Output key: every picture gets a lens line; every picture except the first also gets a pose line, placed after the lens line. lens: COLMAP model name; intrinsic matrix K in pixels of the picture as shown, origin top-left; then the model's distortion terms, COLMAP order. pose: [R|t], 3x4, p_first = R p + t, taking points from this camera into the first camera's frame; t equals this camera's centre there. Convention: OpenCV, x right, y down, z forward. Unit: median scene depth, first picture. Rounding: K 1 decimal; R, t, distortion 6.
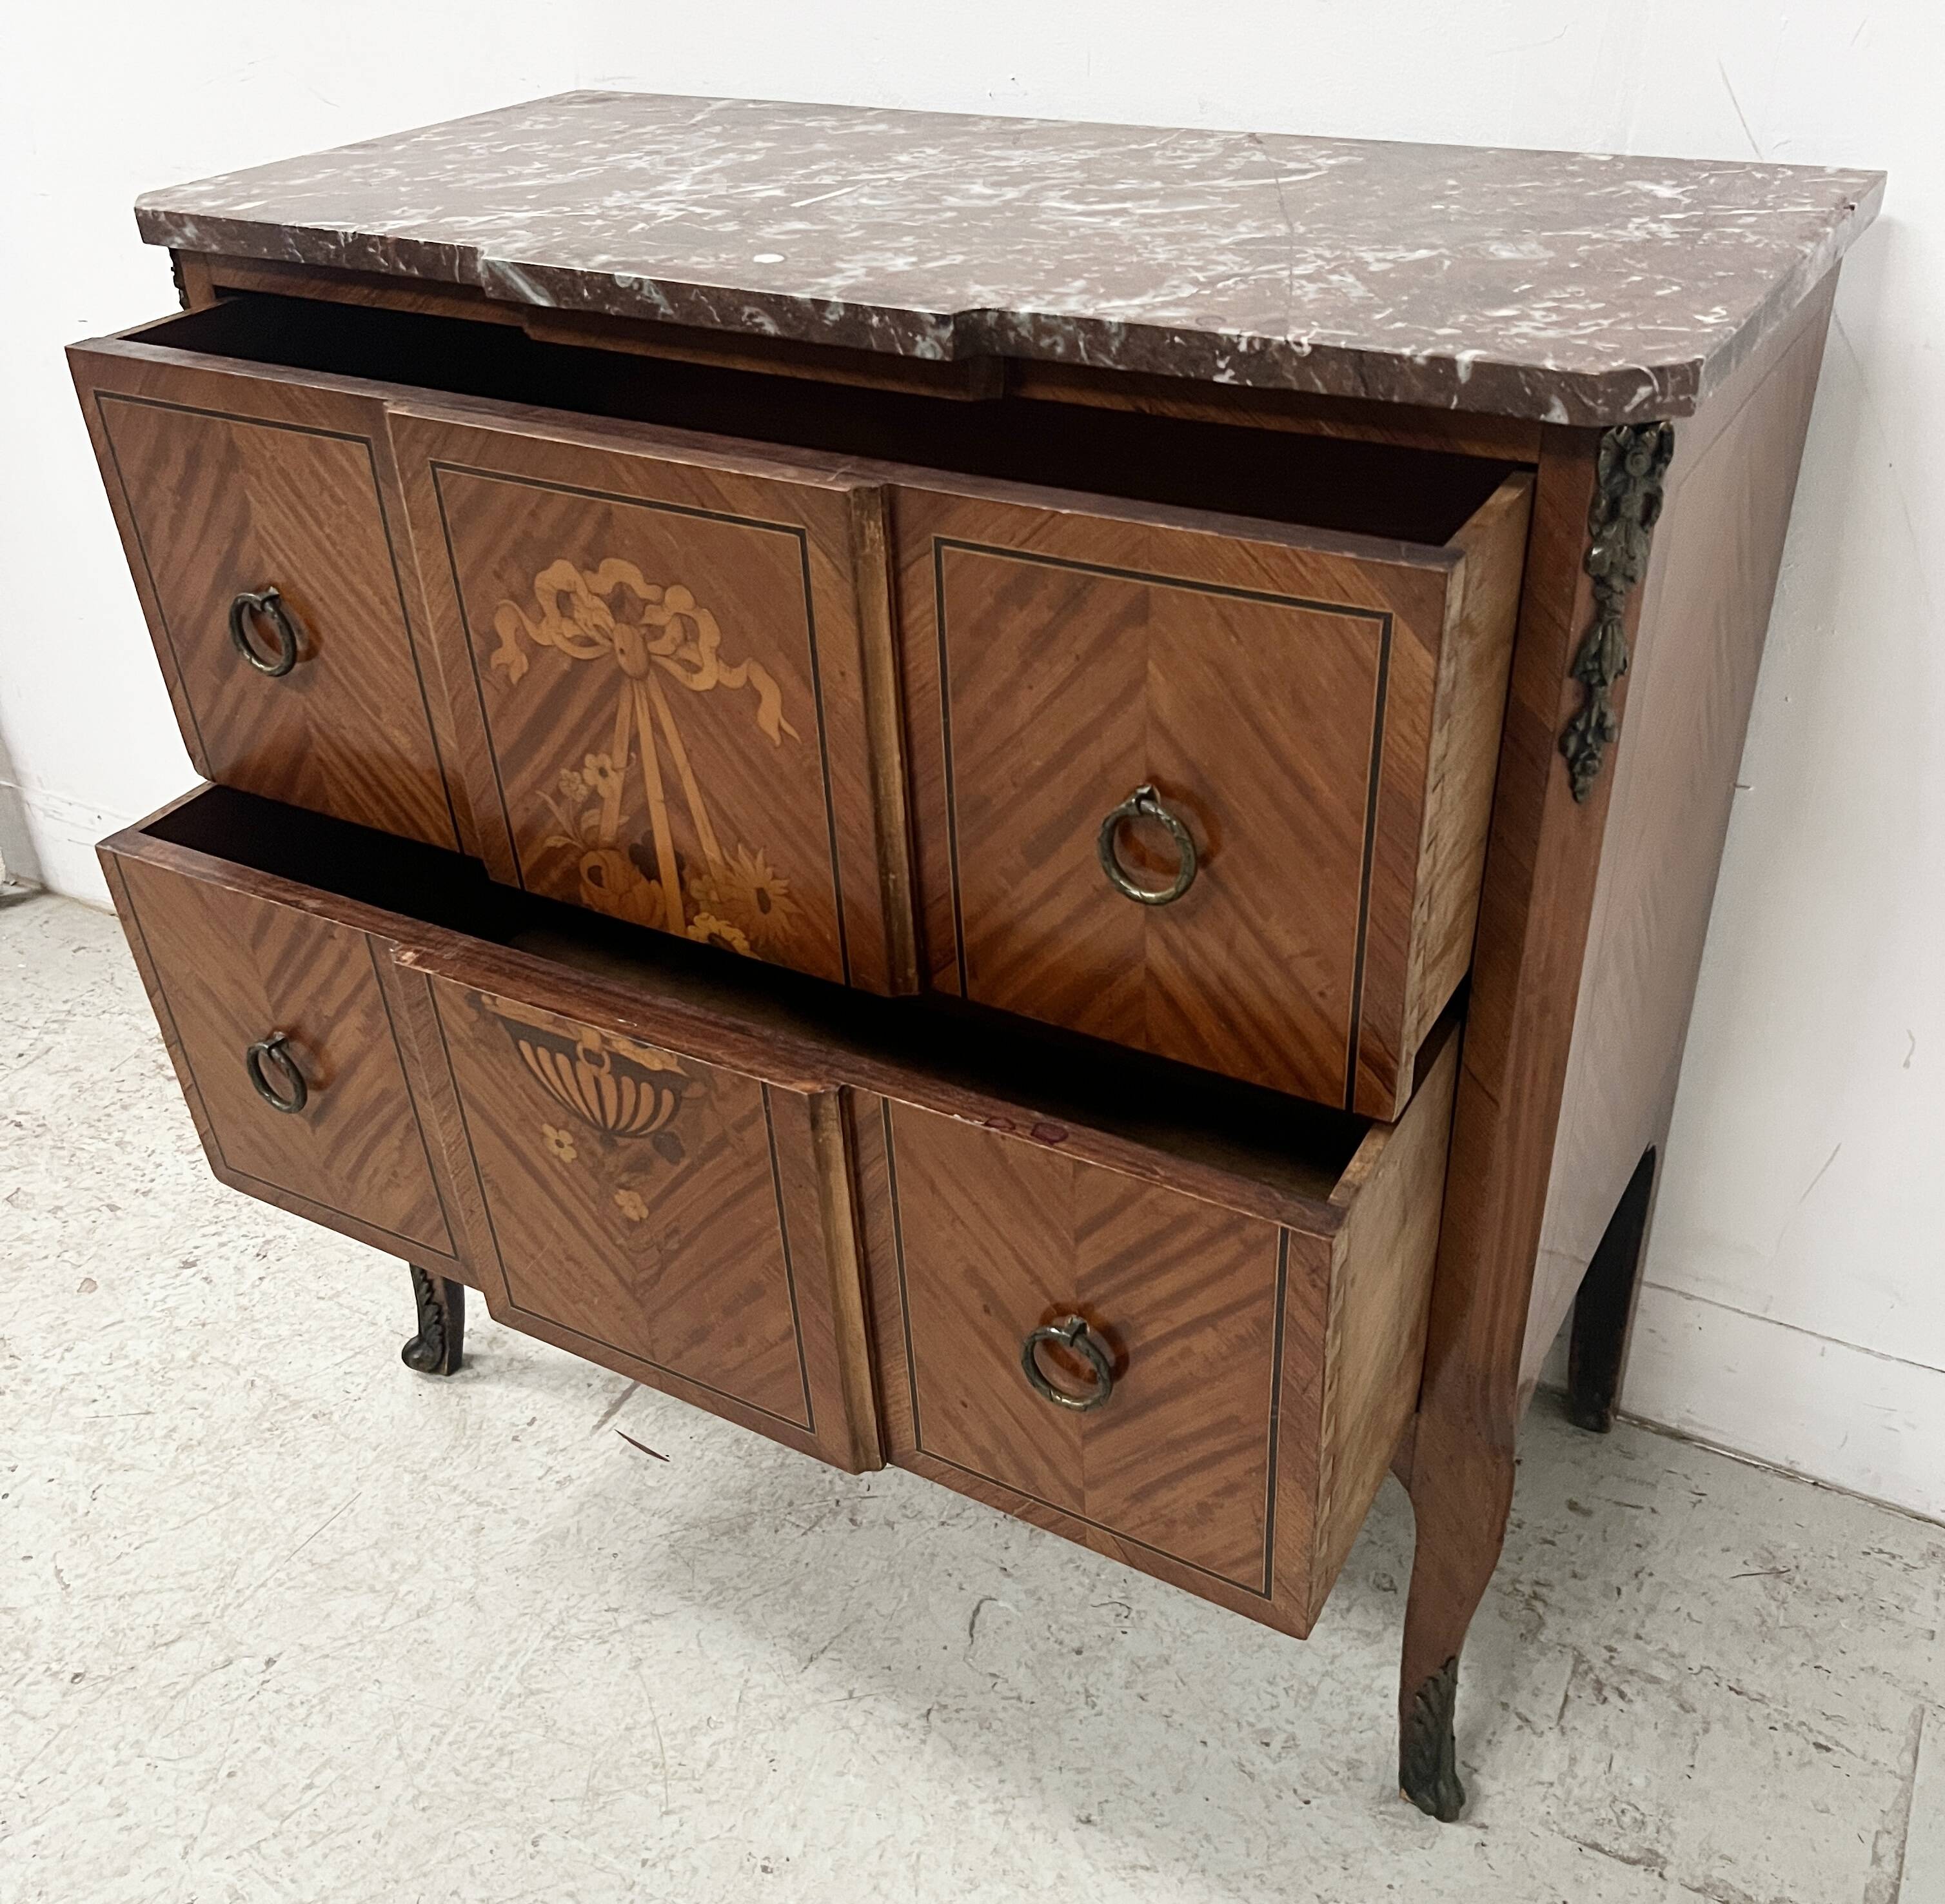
lens RADIAL K [[1978.0, 0, 954.1], [0, 1978.0, 956.6], [0, 0, 1]] dist [0.019258, 0.000000]
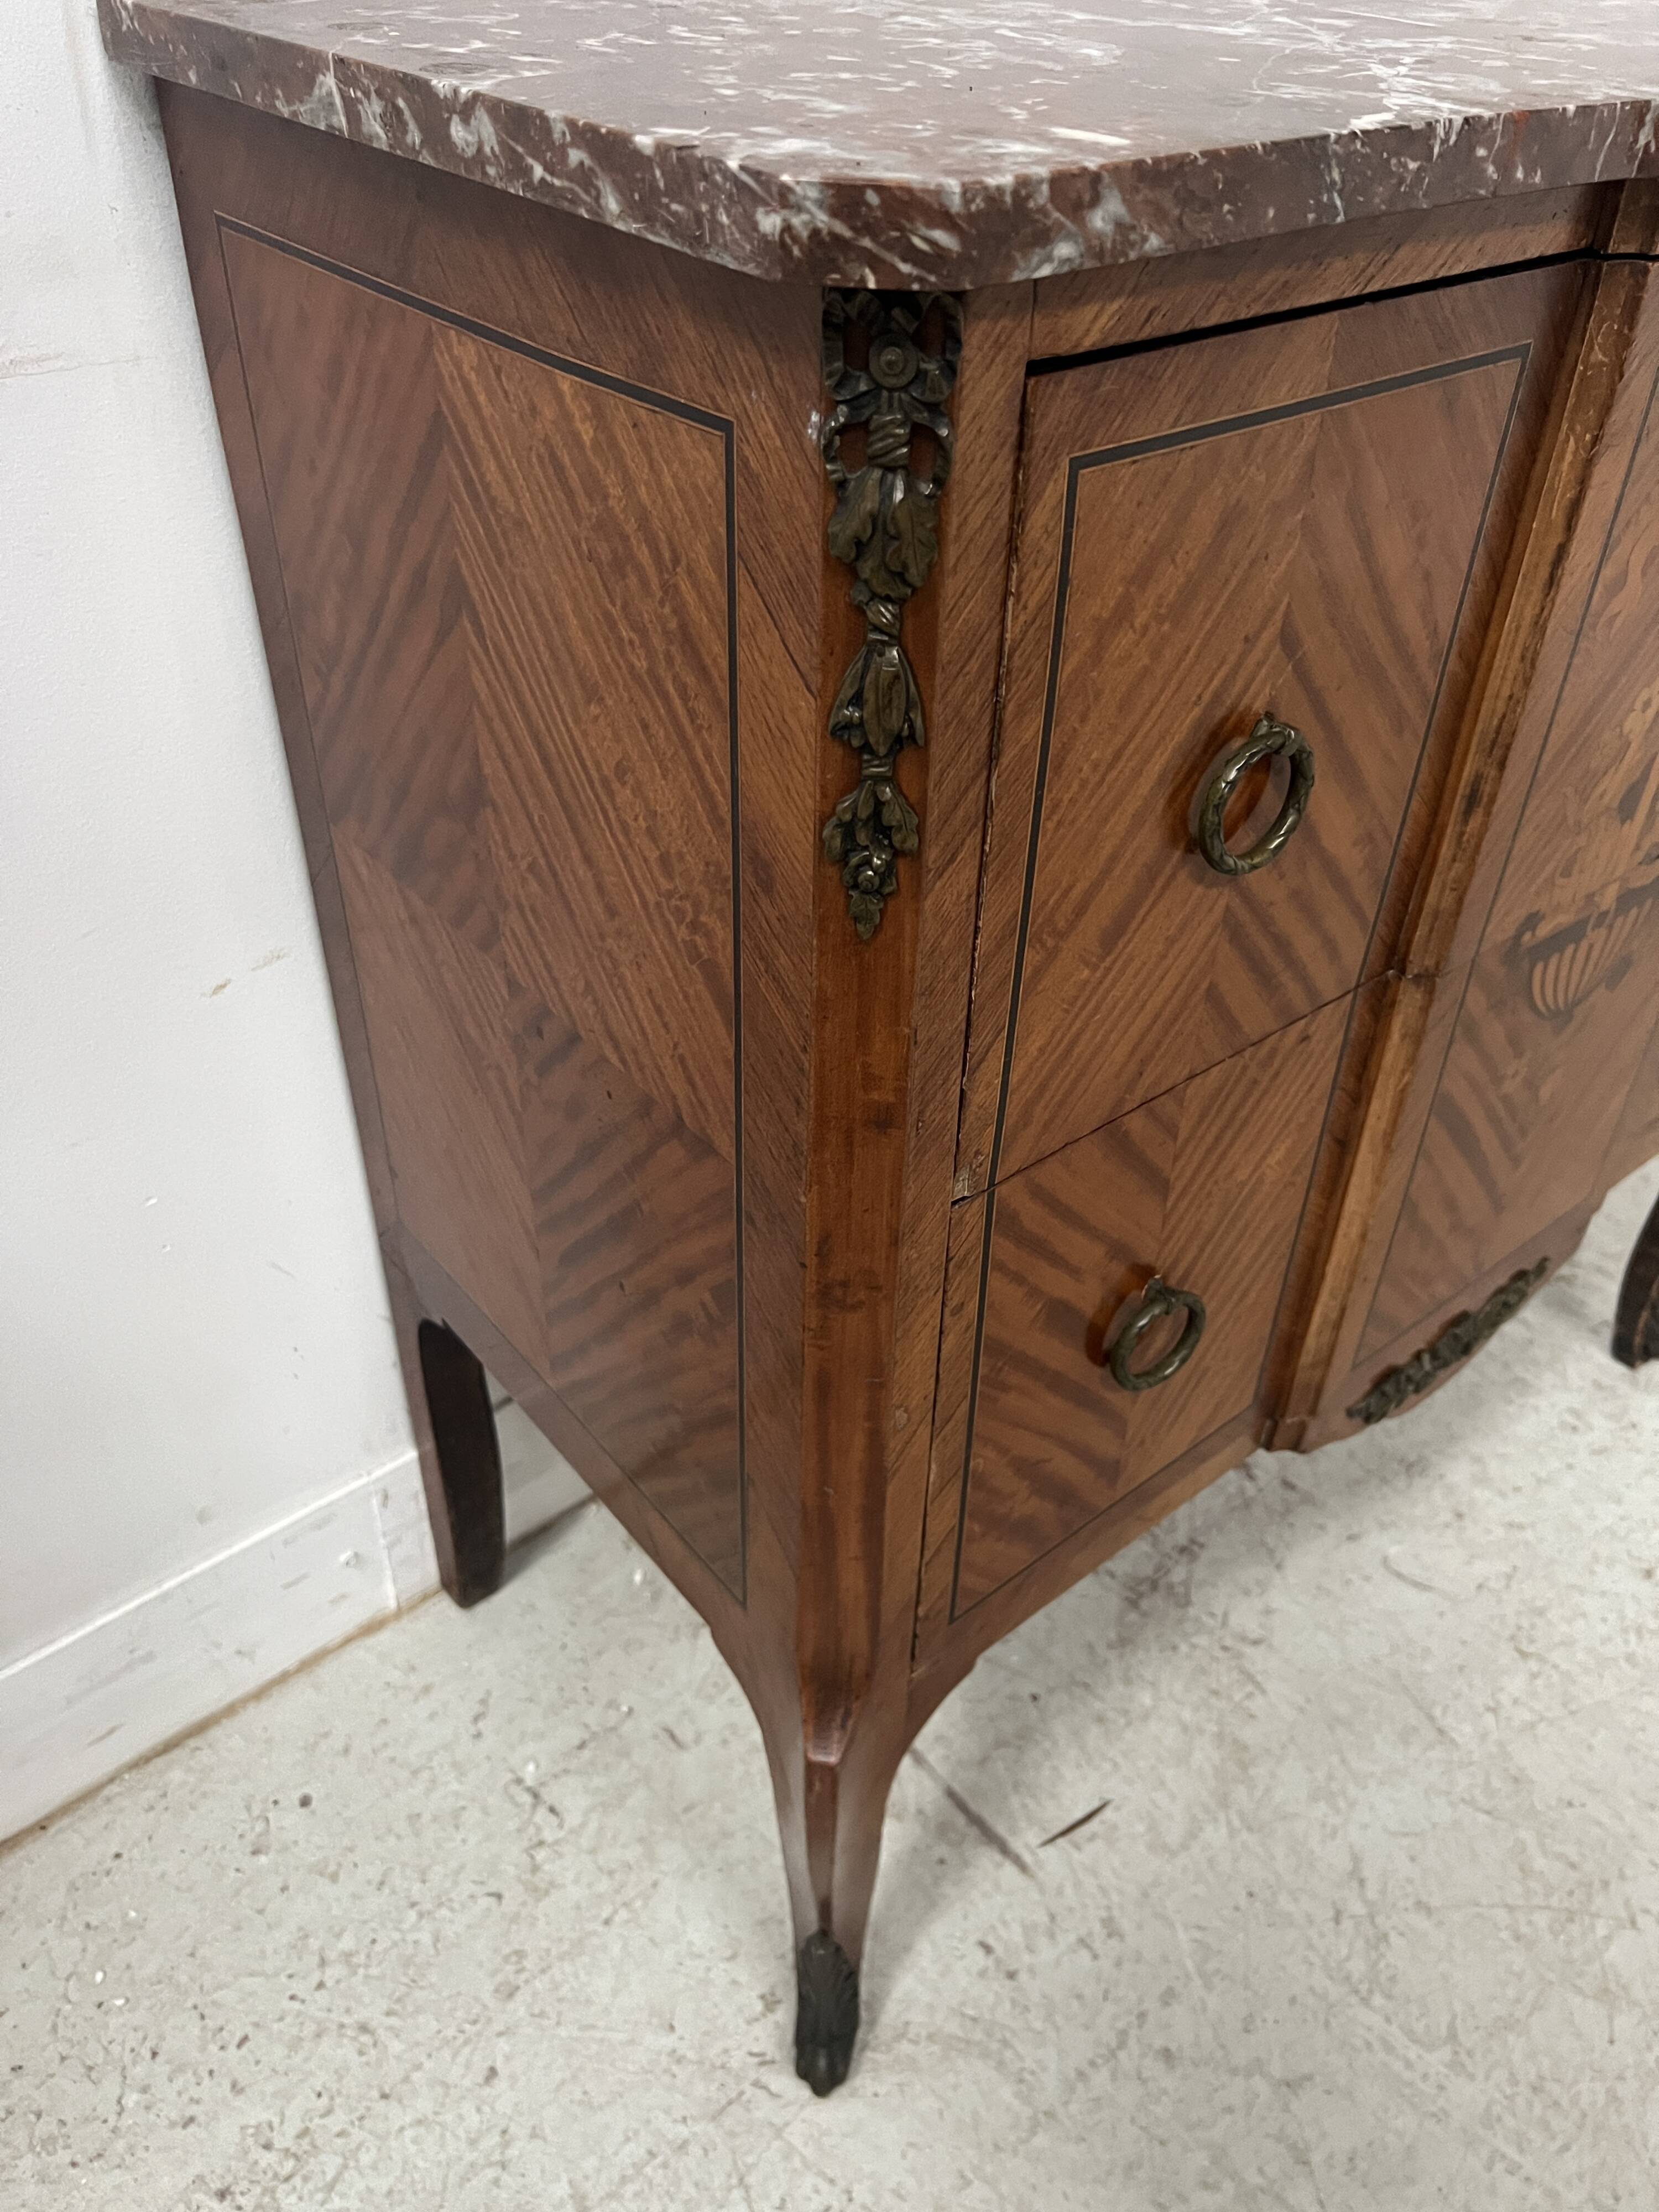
lens RADIAL K [[1690.0, 0, 840.0], [0, 1690.0, 1100.2], [0, 0, 1]] dist [0.045606, -0.057578]
pose [[0.347881, -0.539325, 0.766882, -0.778144], [0.461606, 0.810489, 0.360594, -0.378666], [-0.816027, 0.228553, 0.530909, 0.927396]]
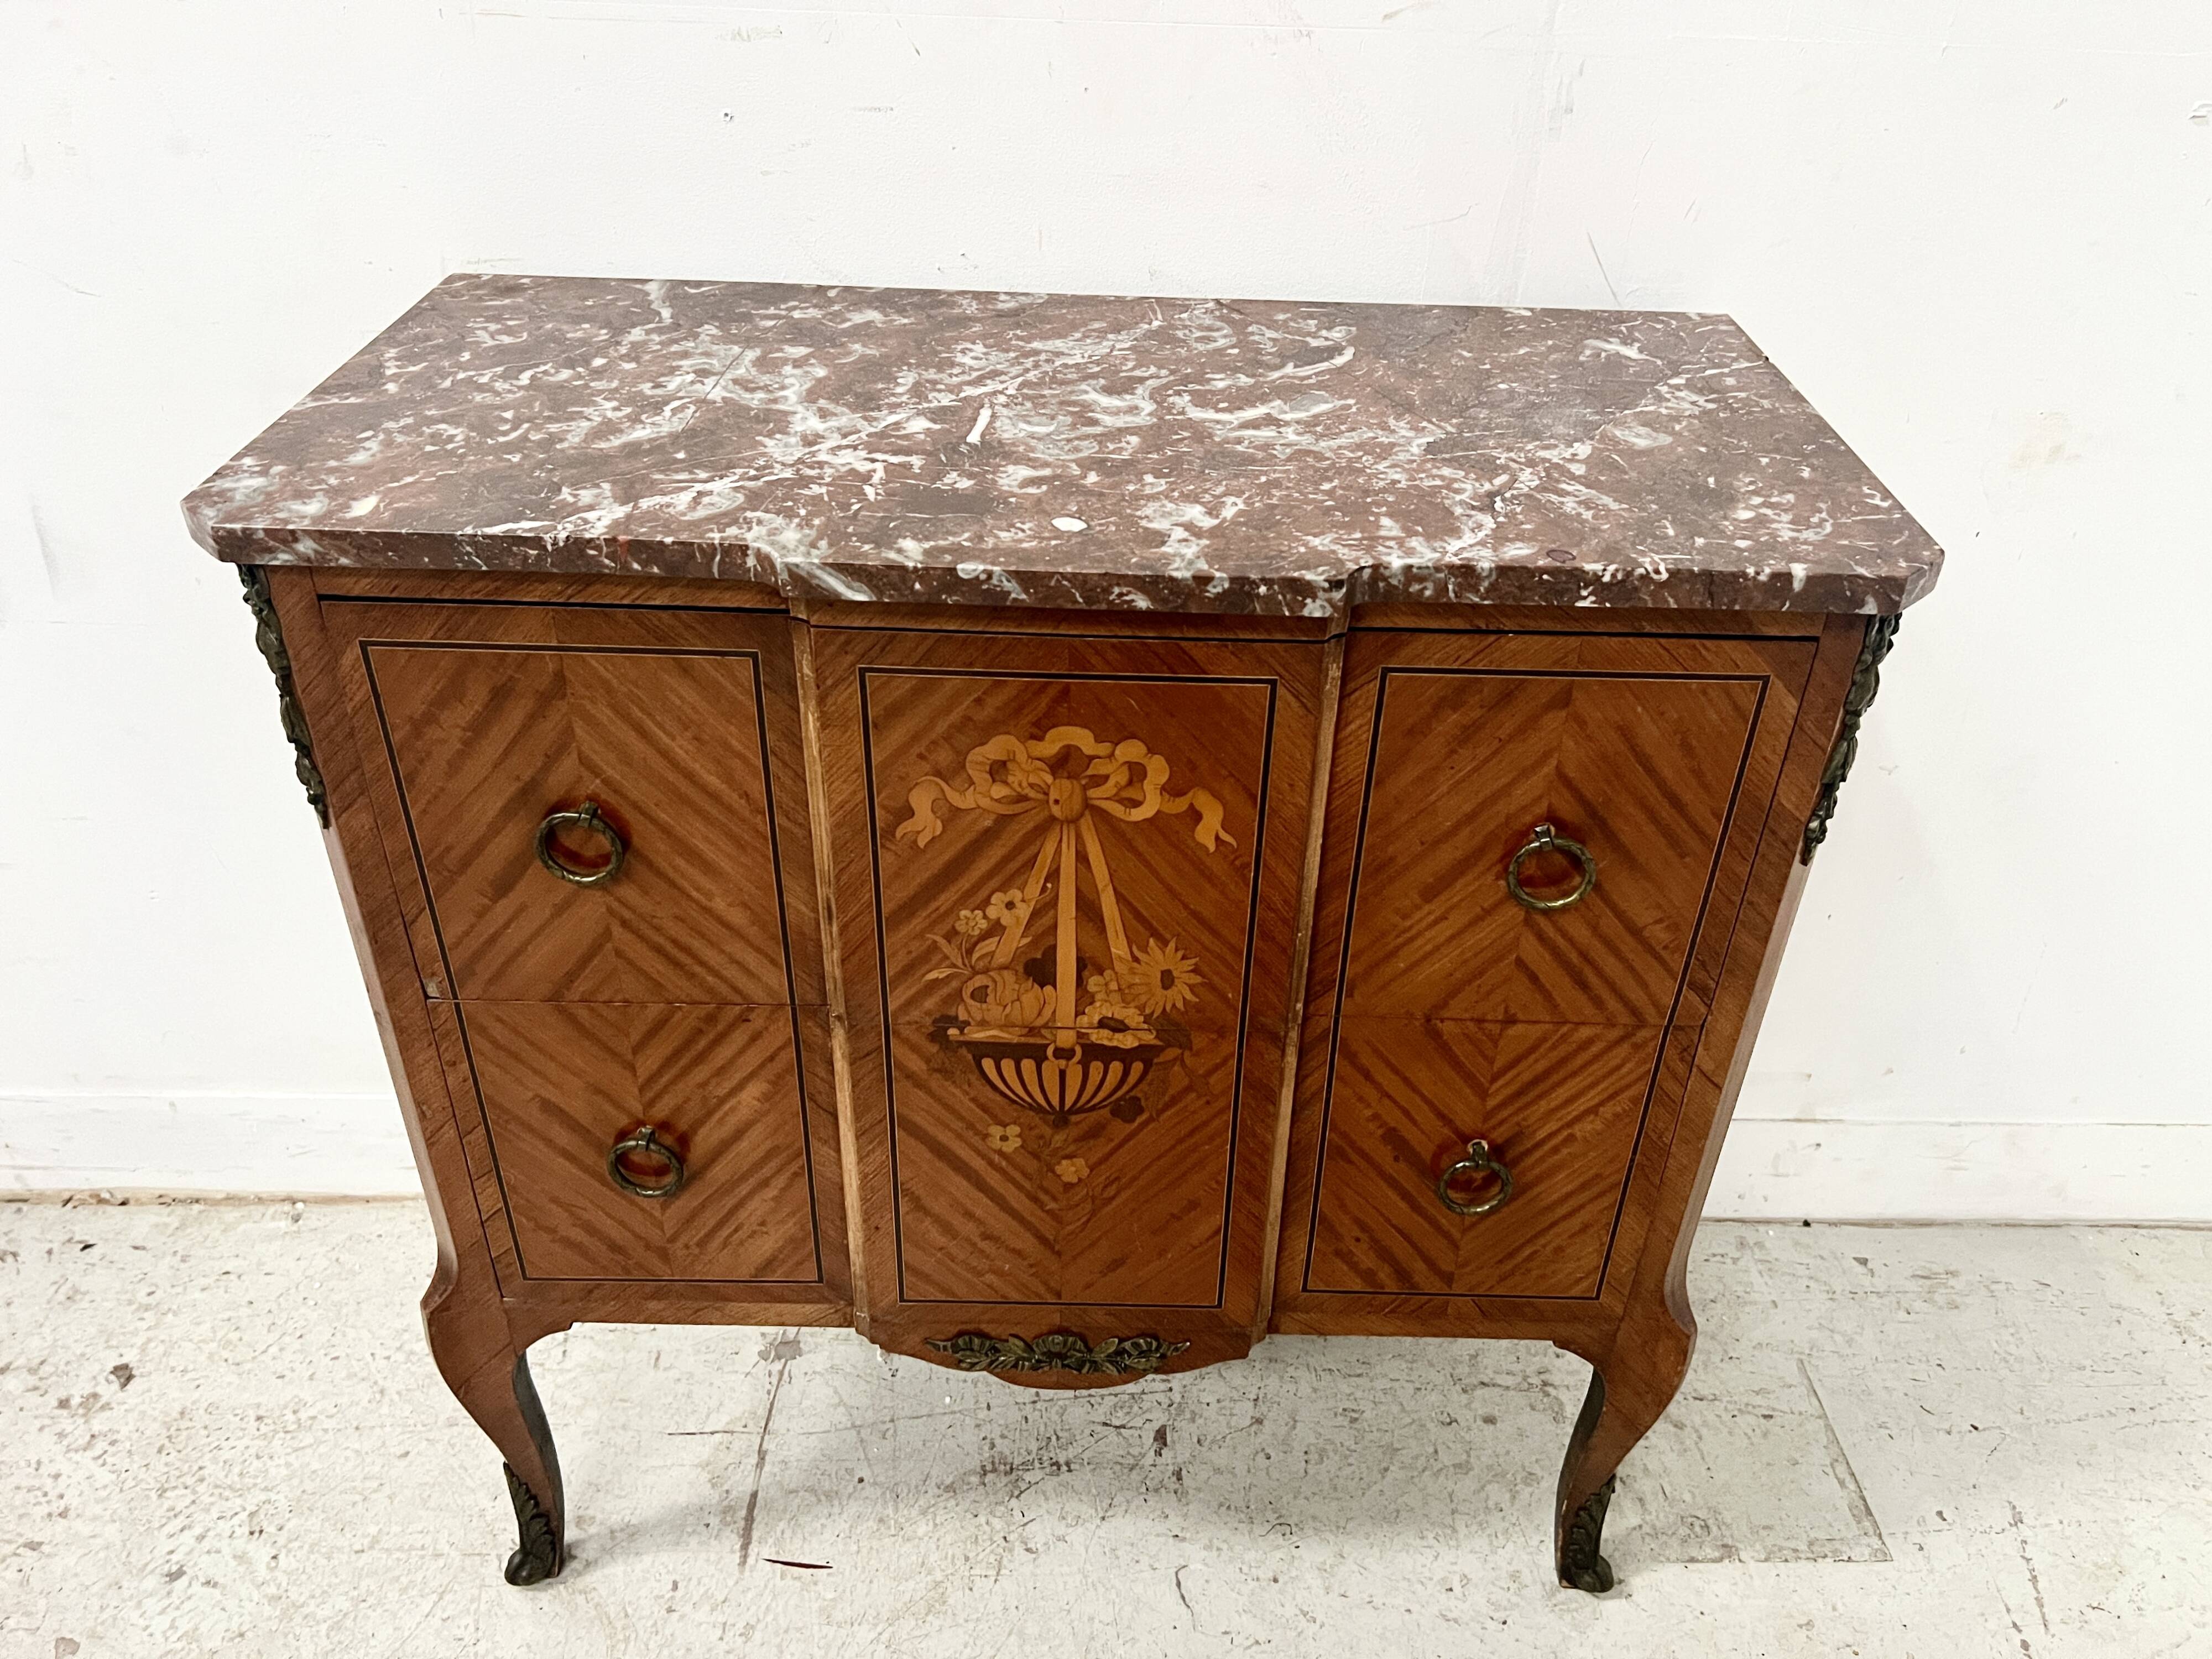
lens RADIAL K [[1690.0, 0, 1130.9], [0, 1690.0, 834.2], [0, 0, 1]] dist [0.045606, -0.057578]
pose [[0.860816, -0.236134, 0.450818, -0.451150], [0.217679, 0.971556, 0.093244, -0.238769], [-0.460014, 0.017868, 0.887732, 0.173266]]
